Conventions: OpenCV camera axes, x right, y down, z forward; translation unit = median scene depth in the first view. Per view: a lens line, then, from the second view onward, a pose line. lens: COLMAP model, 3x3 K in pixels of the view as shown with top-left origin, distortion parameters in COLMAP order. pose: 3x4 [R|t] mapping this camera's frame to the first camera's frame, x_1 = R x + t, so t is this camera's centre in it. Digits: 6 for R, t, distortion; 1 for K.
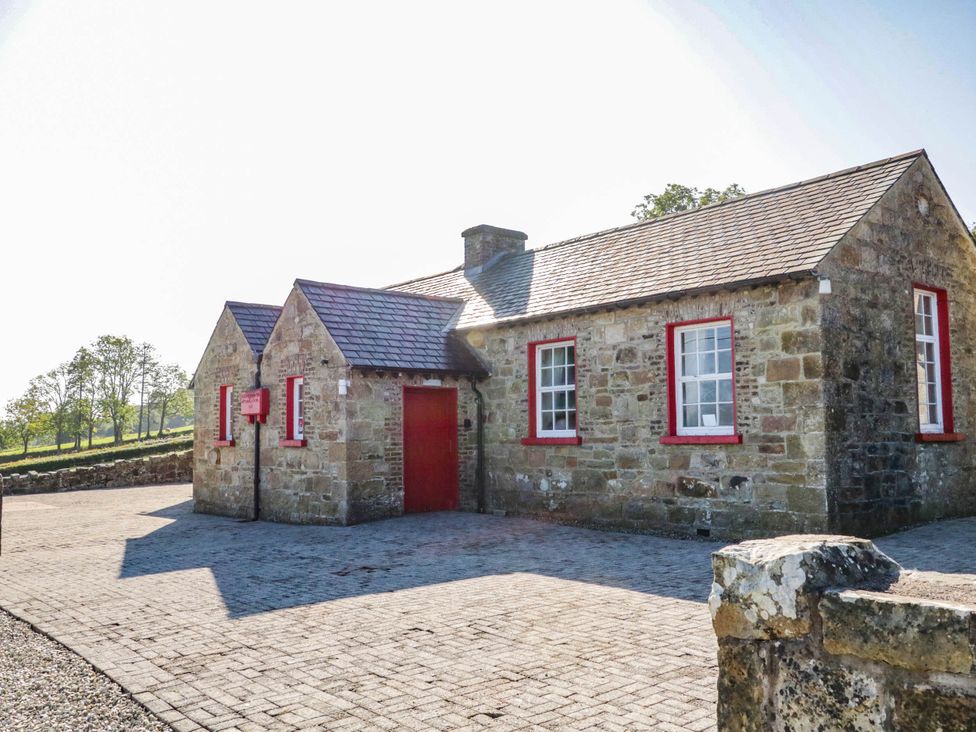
lens RADIAL K [[878.1, 0, 488.0], [0, 878.1, 366.0], [0, 0, 1]] dist [-0.021886, 0.015844]
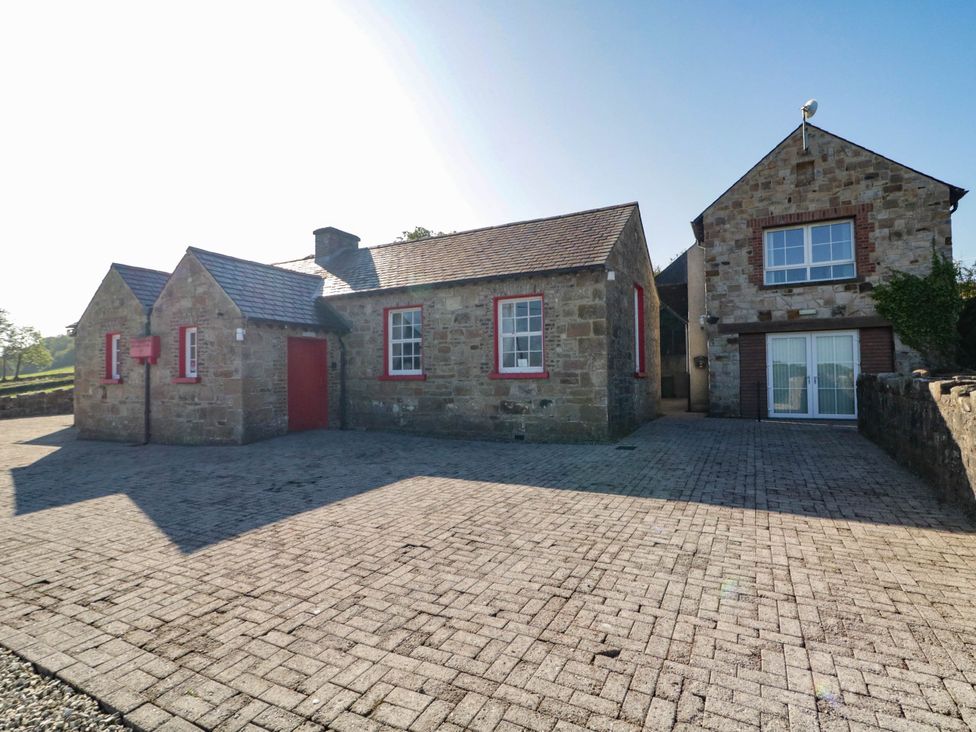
lens RADIAL K [[495.2, 0, 488.0], [0, 495.2, 366.0], [0, 0, 1]] dist [0.001684, -0.001470]
pose [[0.917346, 0.007725, 0.398016, -0.130579], [-0.028784, 0.998482, 0.046962, 0.027236], [-0.397049, -0.054537, 0.916176, 0.230577]]
